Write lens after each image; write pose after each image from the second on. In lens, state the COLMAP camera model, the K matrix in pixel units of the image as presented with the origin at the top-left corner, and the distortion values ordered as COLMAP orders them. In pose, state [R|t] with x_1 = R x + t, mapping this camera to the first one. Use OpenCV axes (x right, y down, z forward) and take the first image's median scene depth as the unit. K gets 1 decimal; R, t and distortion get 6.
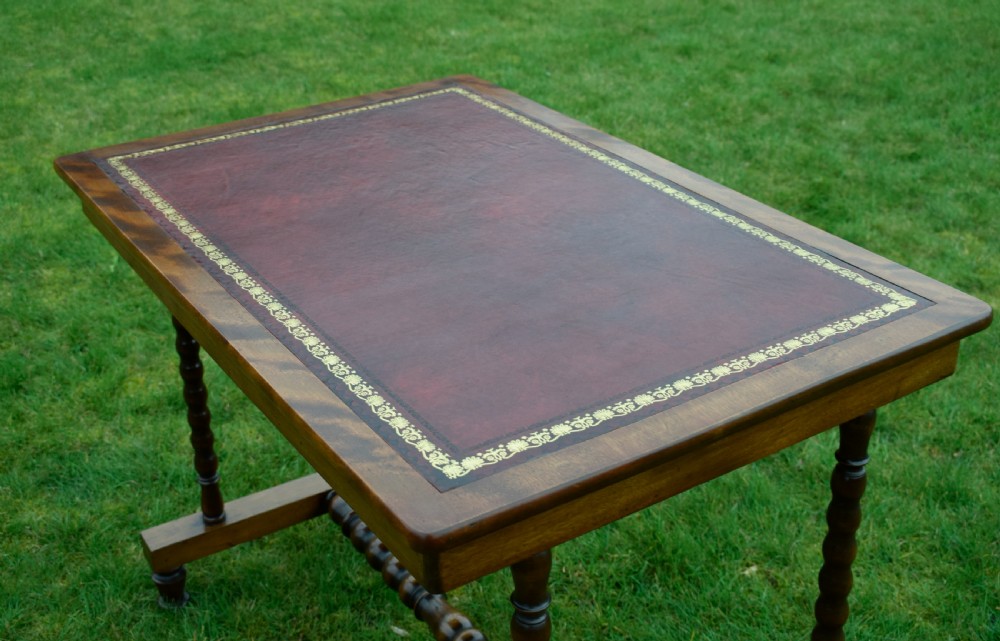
lens RADIAL K [[1256.4, 0, 498.6], [0, 1256.4, 294.2], [0, 0, 1]] dist [-0.009394, -0.045395]
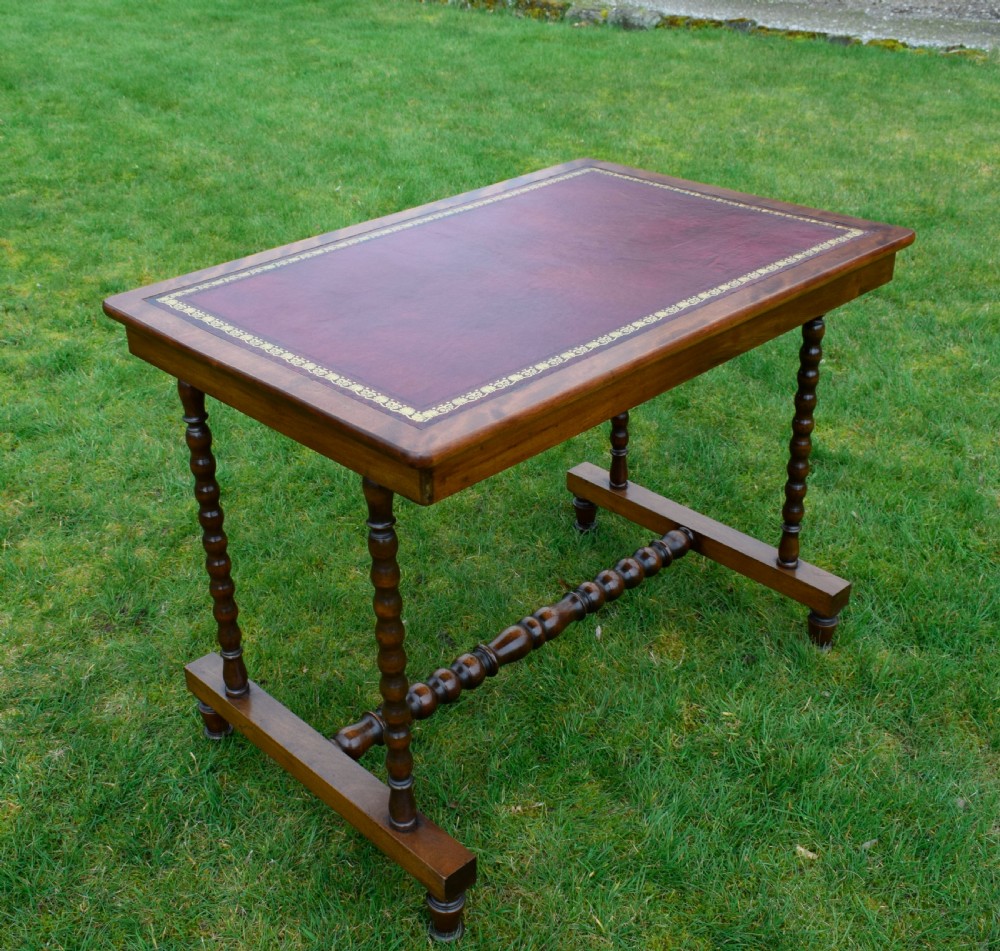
lens RADIAL K [[1231.6, 0, 445.6], [0, 1231.6, 457.5], [0, 0, 1]] dist [-0.019610, 0.007958]
pose [[0.177084, 0.474998, -0.861985, 0.812535], [-0.415173, 0.830139, 0.372157, -0.237938], [0.892341, 0.291970, 0.344211, 0.428943]]
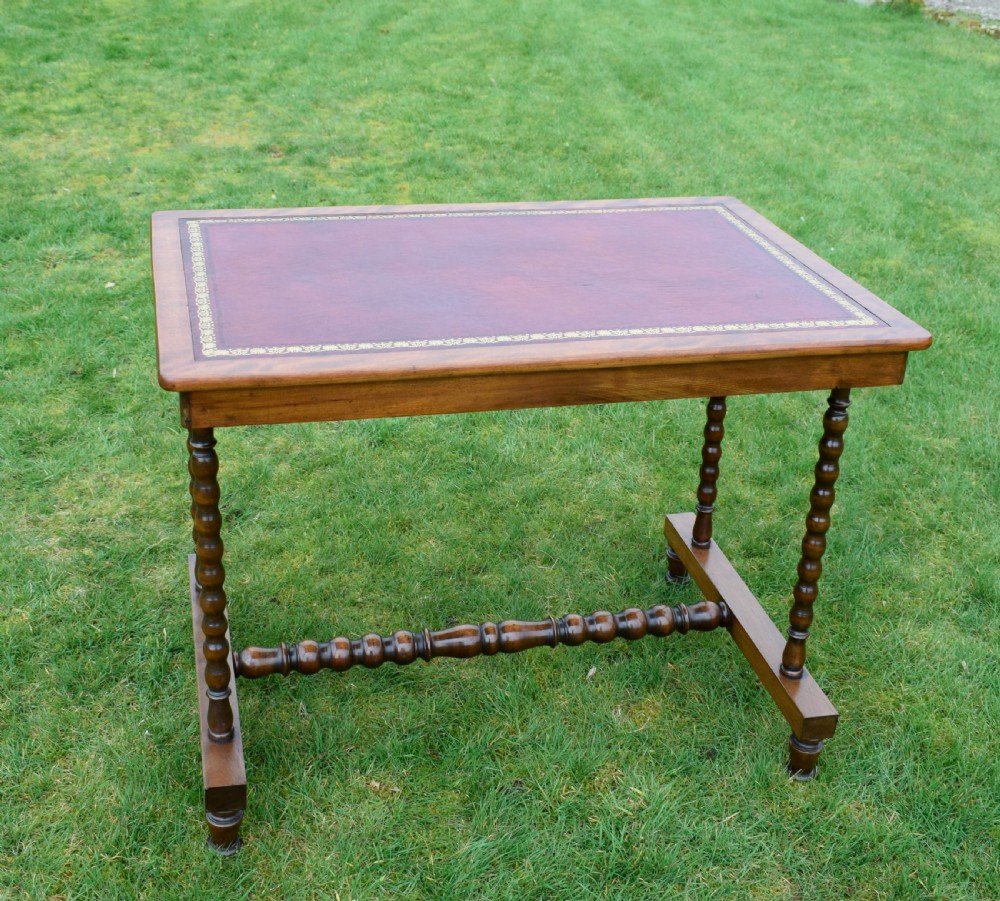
lens RADIAL K [[1318.7, 0, 466.5], [0, 1318.7, 397.3], [0, 0, 1]] dist [-0.027399, -0.020129]
pose [[-0.335231, 0.399551, -0.853217, 0.868240], [-0.452147, 0.726283, 0.517760, -0.473486], [0.826549, 0.559349, -0.062816, 0.844807]]
